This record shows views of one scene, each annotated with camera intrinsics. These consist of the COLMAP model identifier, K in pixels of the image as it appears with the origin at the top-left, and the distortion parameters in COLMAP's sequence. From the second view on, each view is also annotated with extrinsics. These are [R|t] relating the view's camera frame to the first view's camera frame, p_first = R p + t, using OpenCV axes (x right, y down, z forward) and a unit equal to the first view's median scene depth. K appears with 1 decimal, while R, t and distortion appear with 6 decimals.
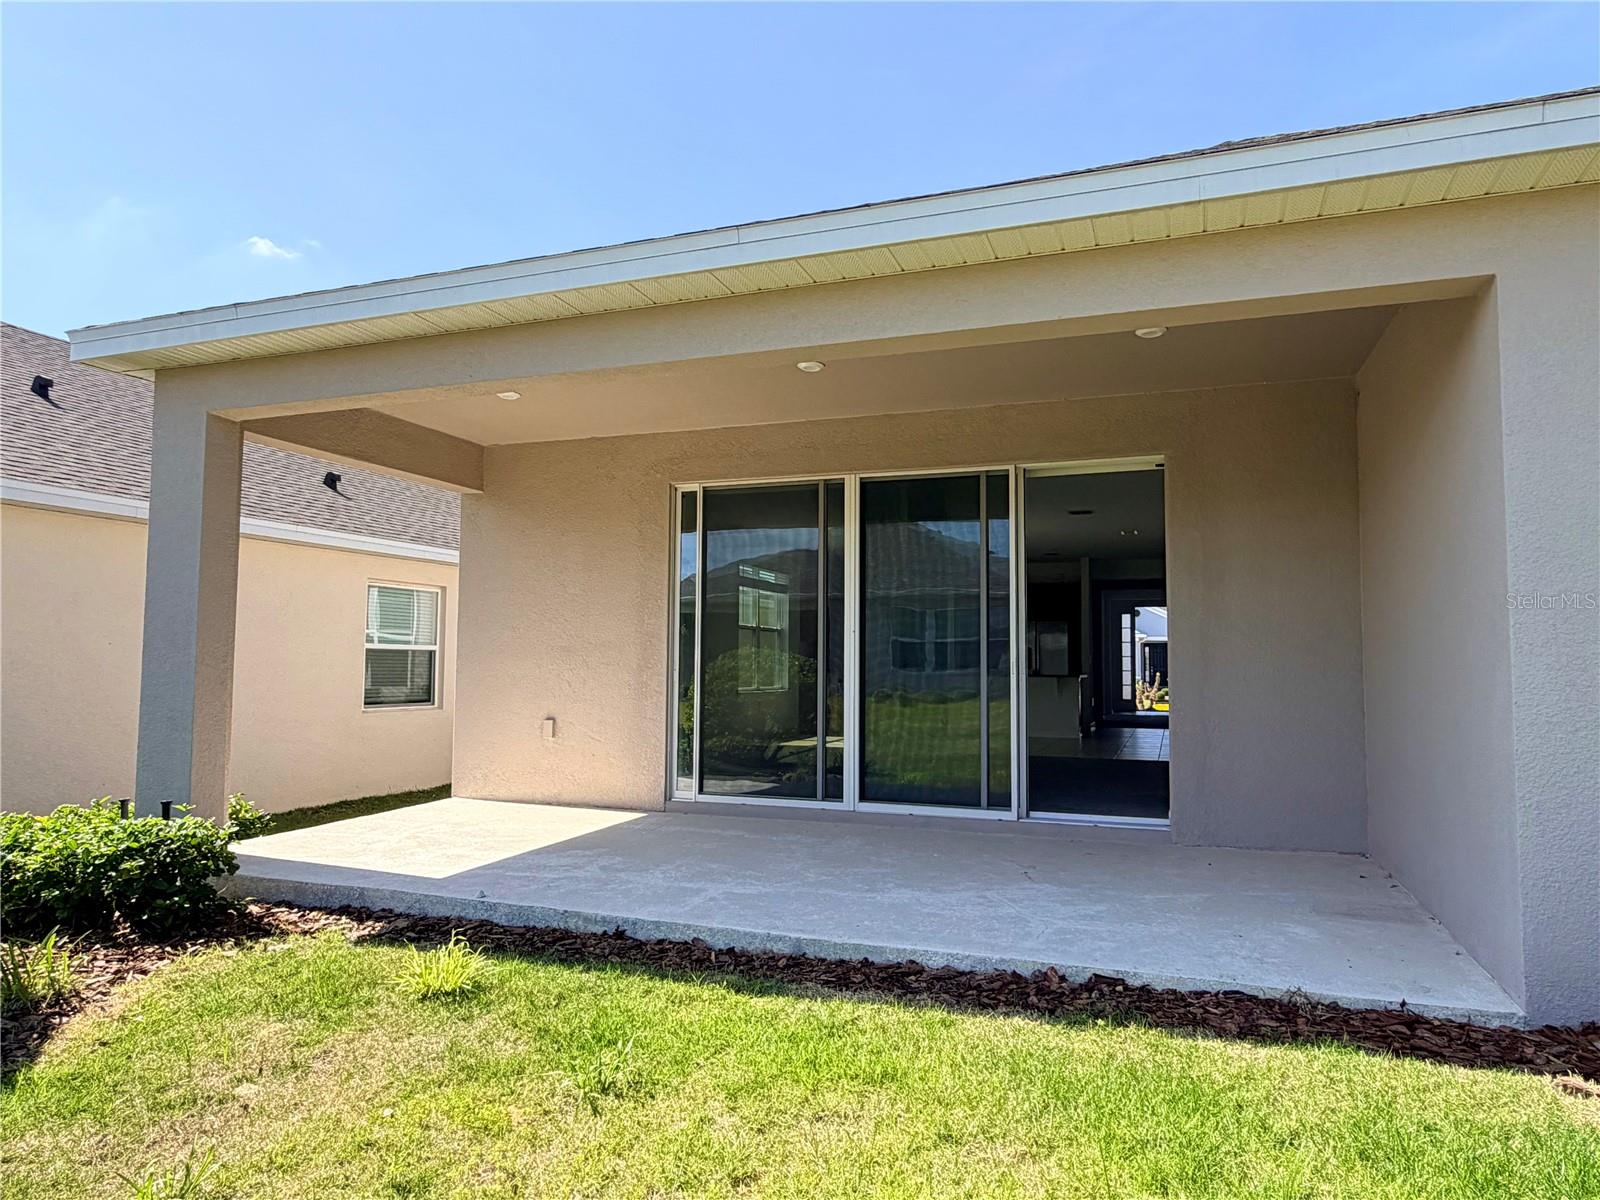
lens RADIAL K [[1009.0, 0, 800.0], [0, 1009.0, 600.0], [0, 0, 1]] dist [-0.003635, -0.000657]
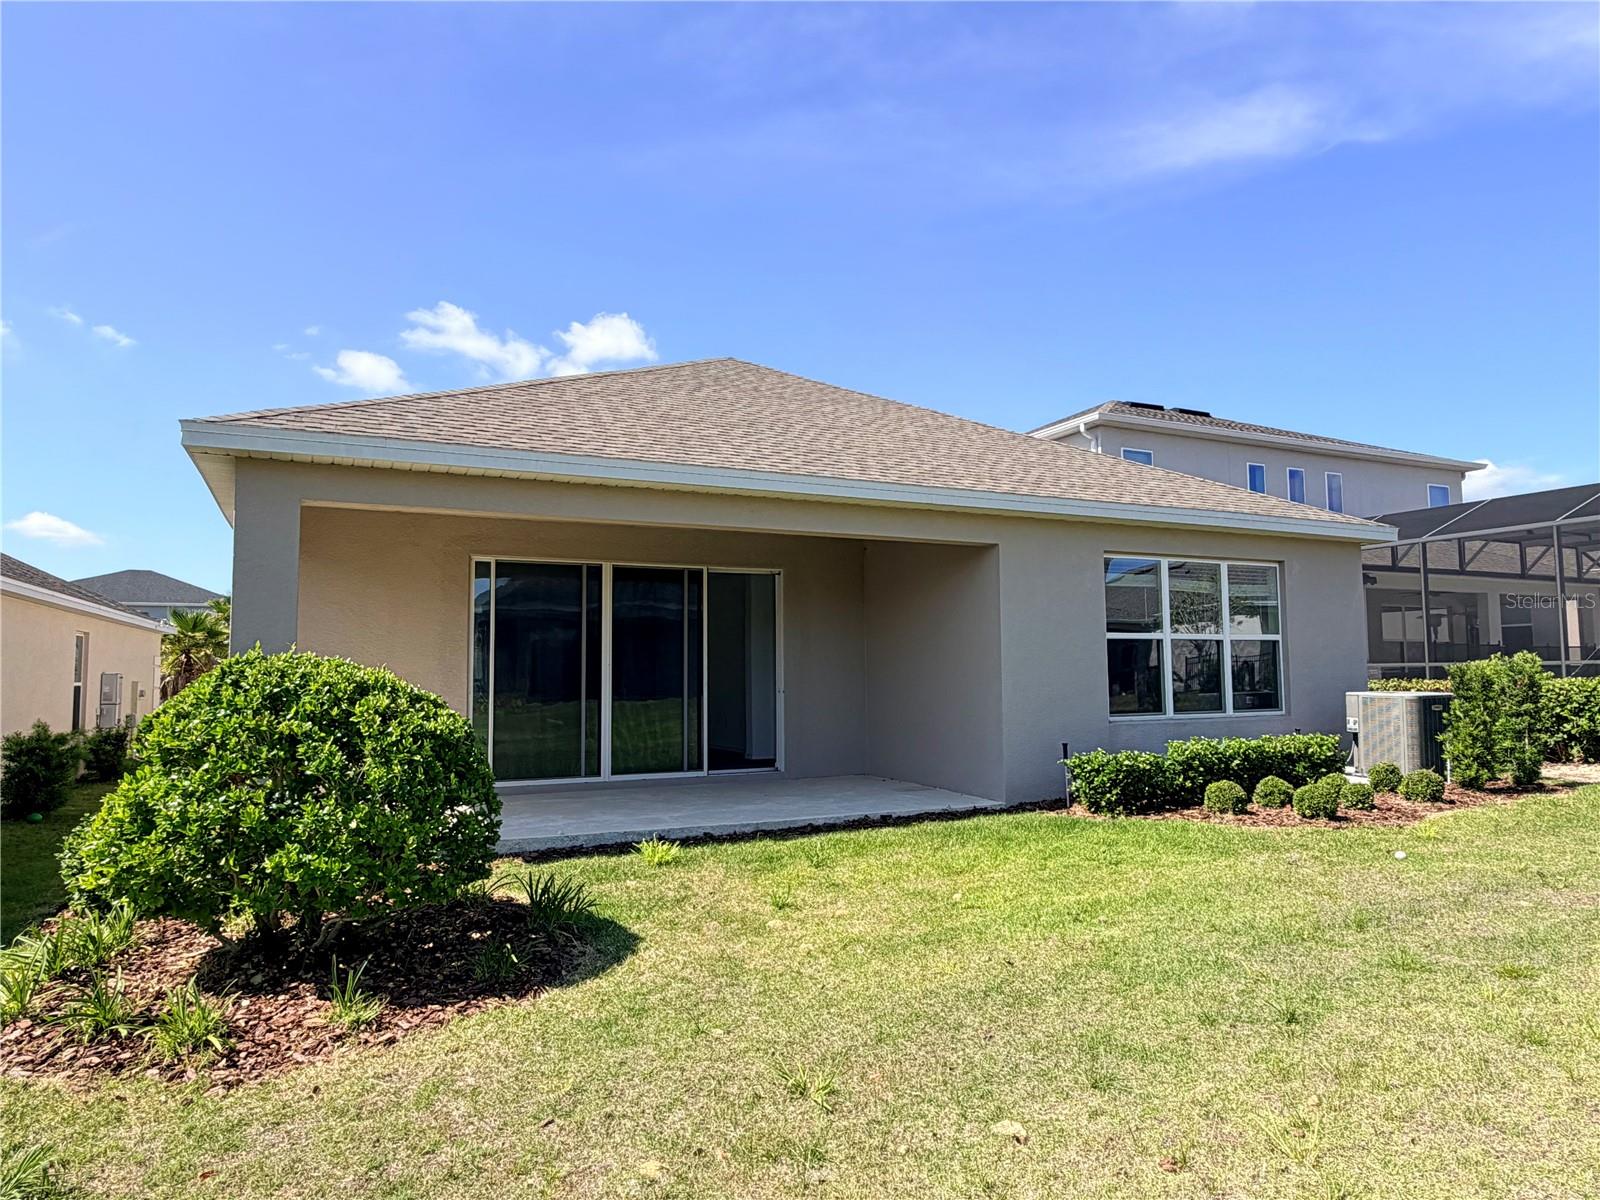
lens RADIAL K [[1009.0, 0, 800.0], [0, 1009.0, 600.0], [0, 0, 1]] dist [-0.003635, -0.000657]
pose [[0.696423, 0.039461, 0.716546, -0.749954], [-0.037028, 0.999133, -0.019035, -0.043223], [-0.716675, -0.013276, 0.697281, -0.245448]]
